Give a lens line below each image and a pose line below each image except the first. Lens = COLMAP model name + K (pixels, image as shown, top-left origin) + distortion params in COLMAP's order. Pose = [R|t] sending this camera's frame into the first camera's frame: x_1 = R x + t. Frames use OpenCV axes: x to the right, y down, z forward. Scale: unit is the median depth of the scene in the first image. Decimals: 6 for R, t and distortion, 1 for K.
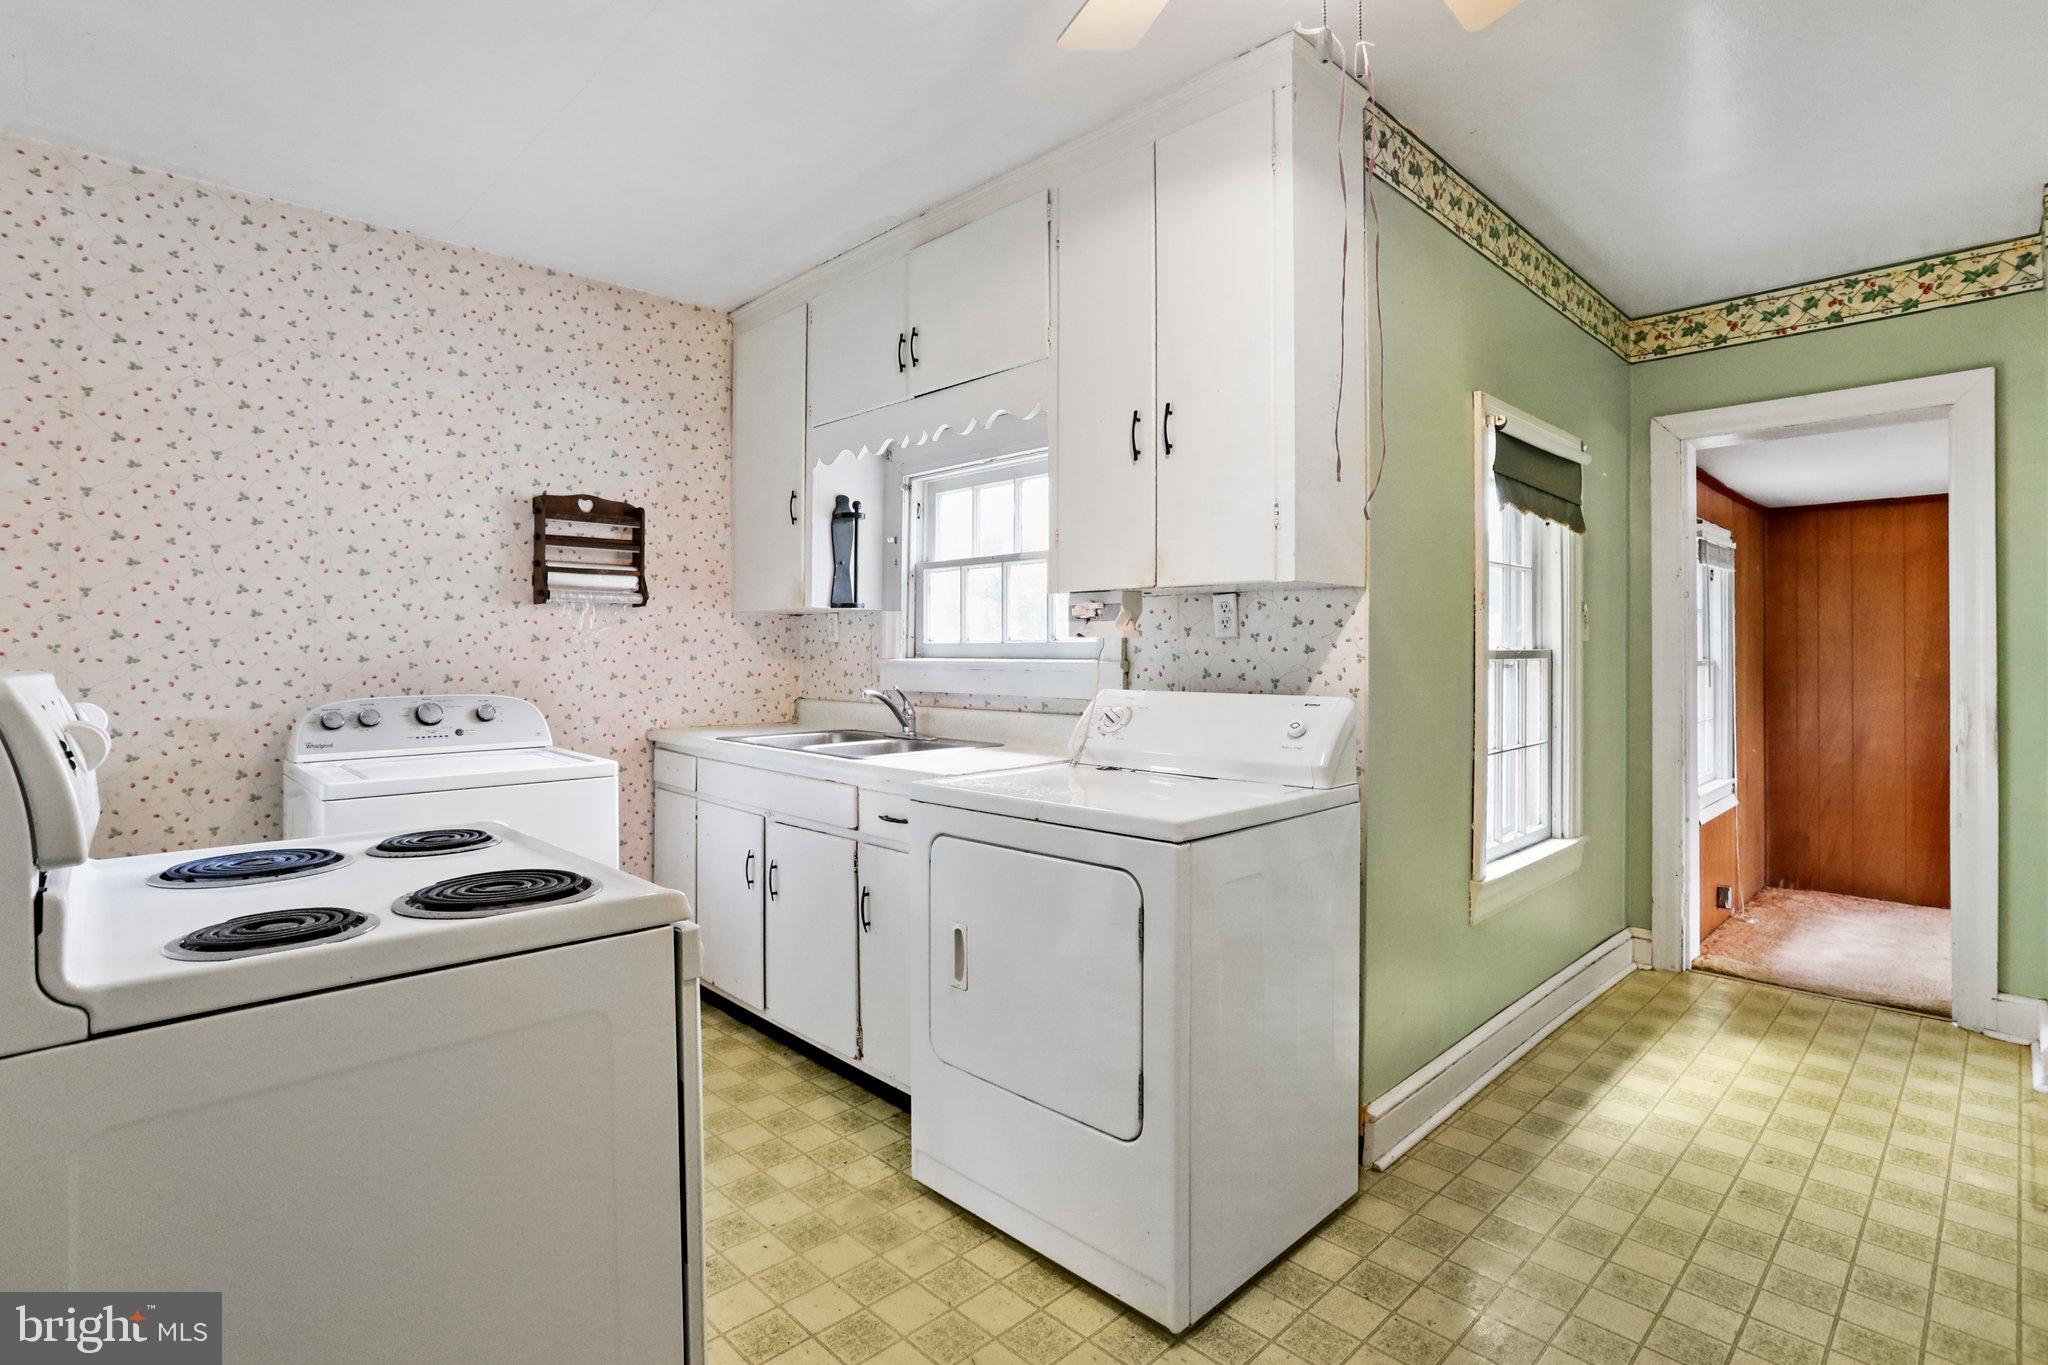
lens RADIAL K [[1000.8, 0, 1022.2], [0, 1000.8, 652.1], [0, 0, 1]] dist [-0.000227, 0.000408]
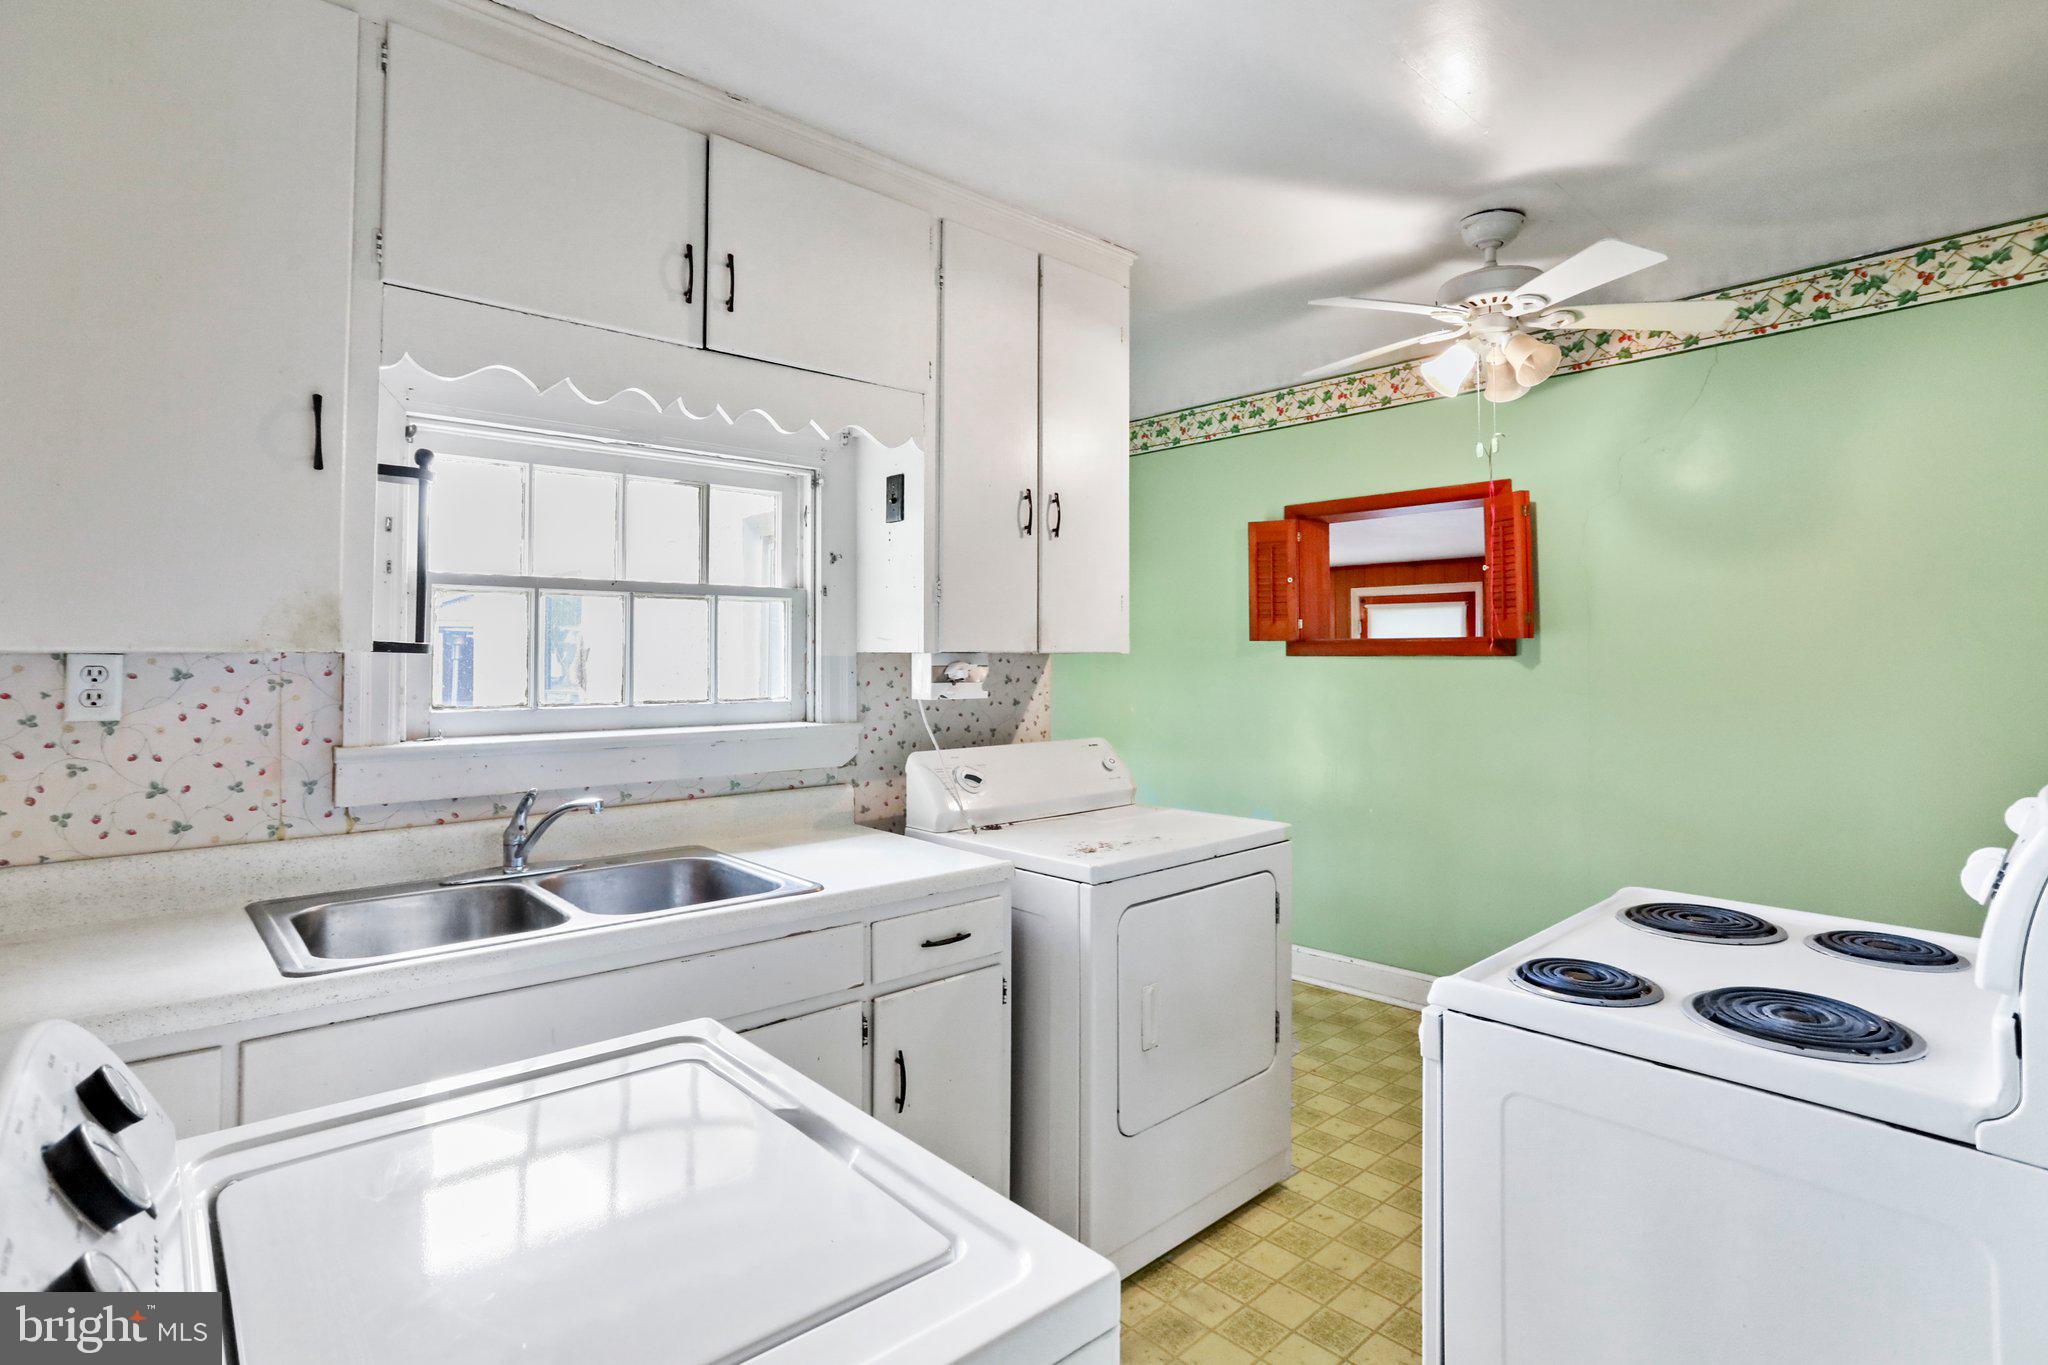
lens RADIAL K [[1000.8, 0, 1022.2], [0, 1000.8, 652.1], [0, 0, 1]] dist [-0.000227, 0.000408]
pose [[0.051977, 0.003926, 0.998641, -0.706466], [0.000525, 0.999992, -0.003958, -0.044618], [-0.998648, 0.000730, 0.051974, 0.693721]]
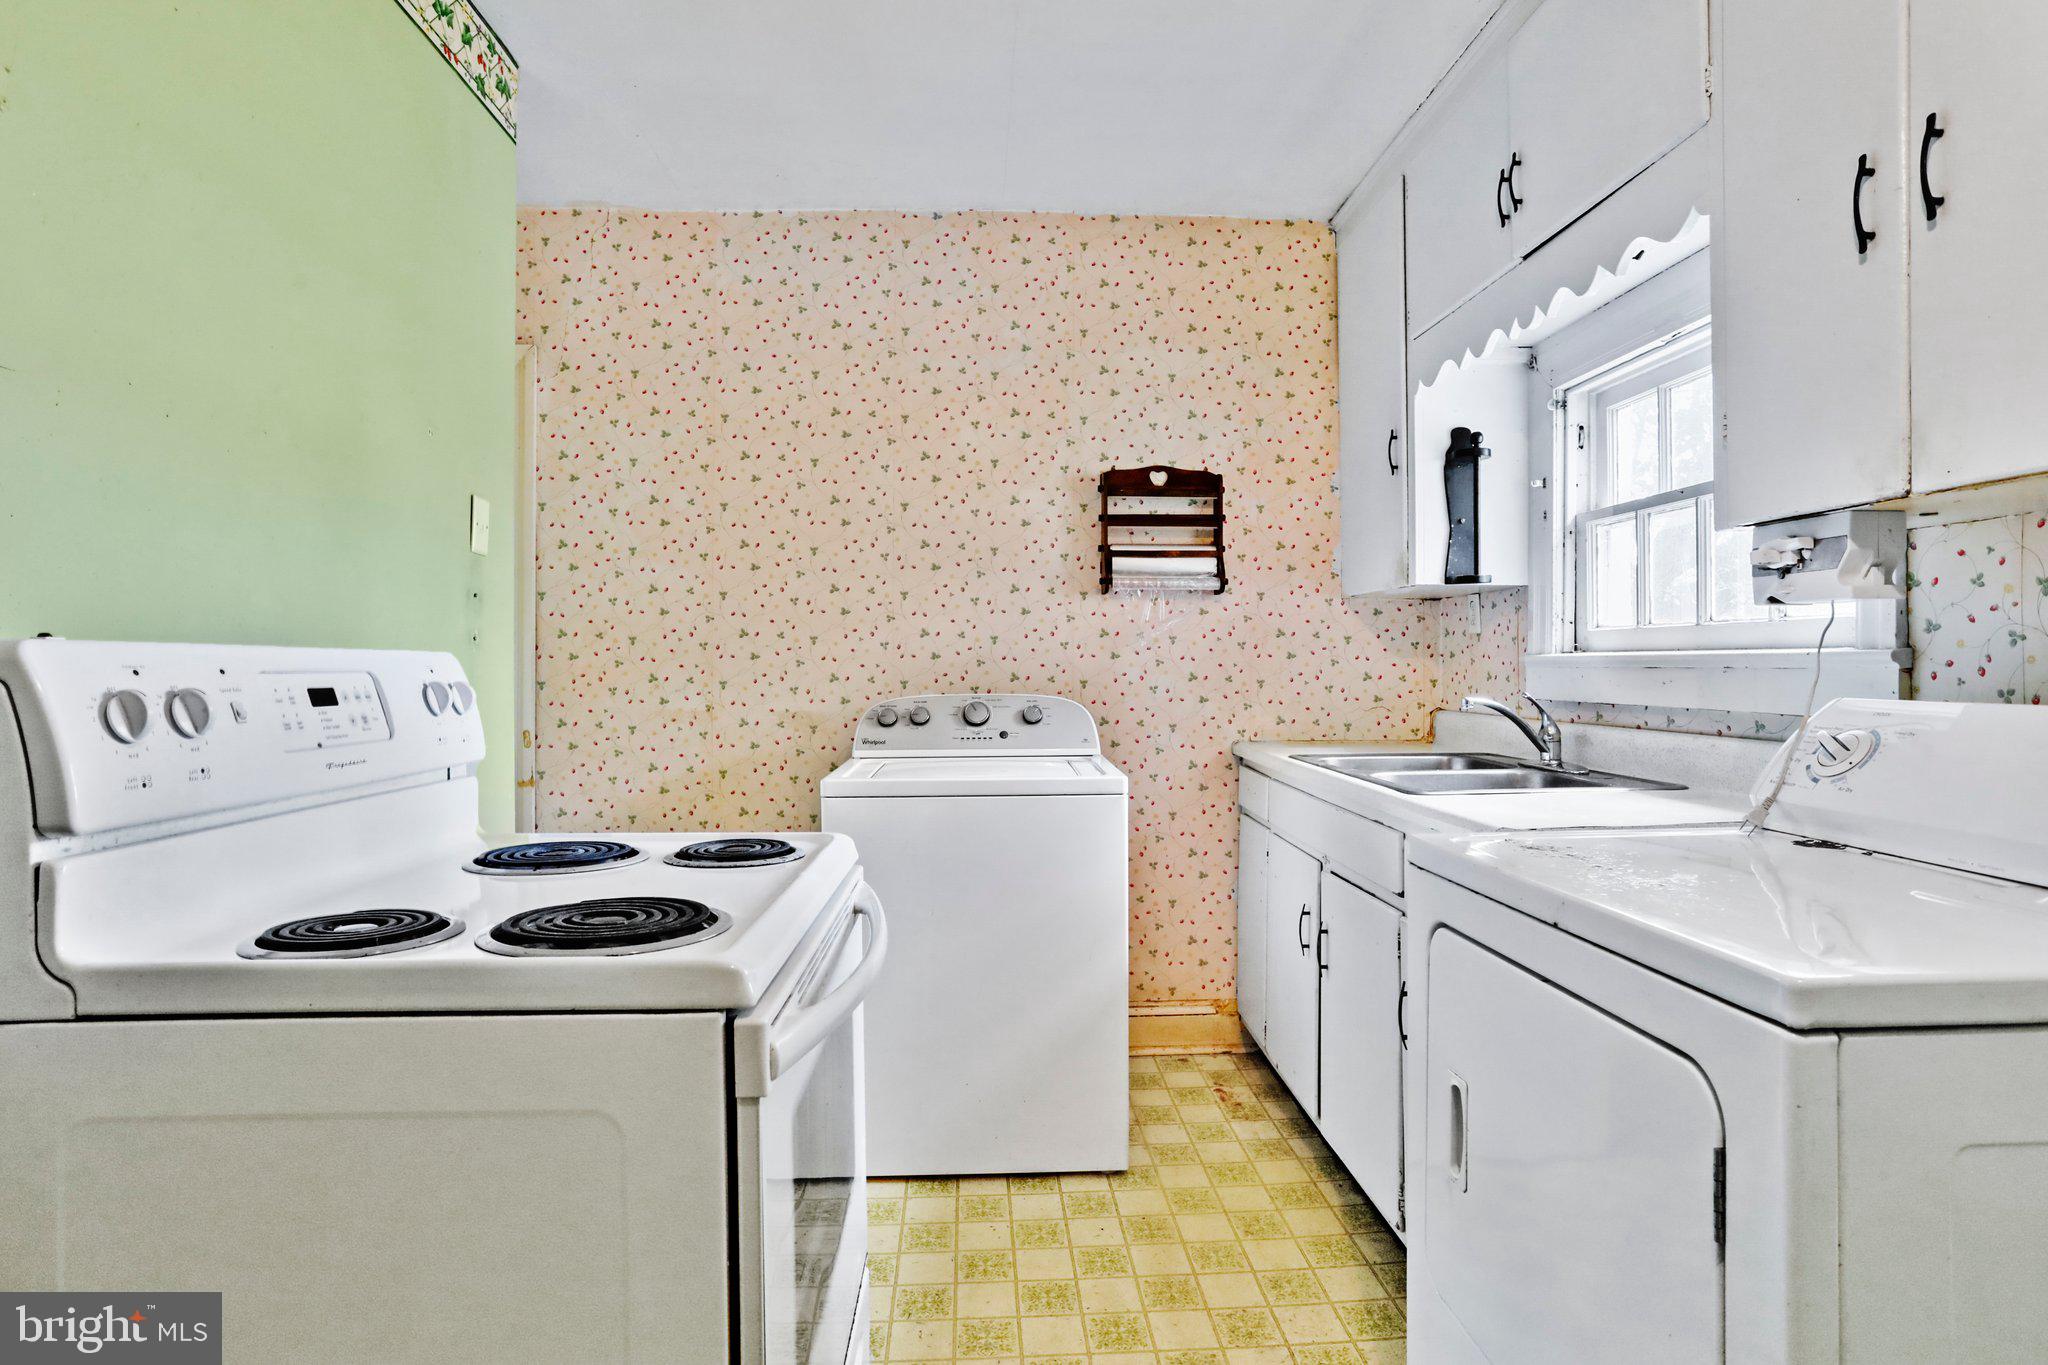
lens RADIAL K [[1112.5, 0, 1066.4], [0, 1112.5, 662.6], [0, 0, 1]] dist [-0.053333, 0.052798]
pose [[0.769741, -0.004335, -0.638342, 0.115687], [0.003779, 0.999990, -0.002235, 0.014404], [0.638345, -0.000692, 0.769750, 0.220312]]
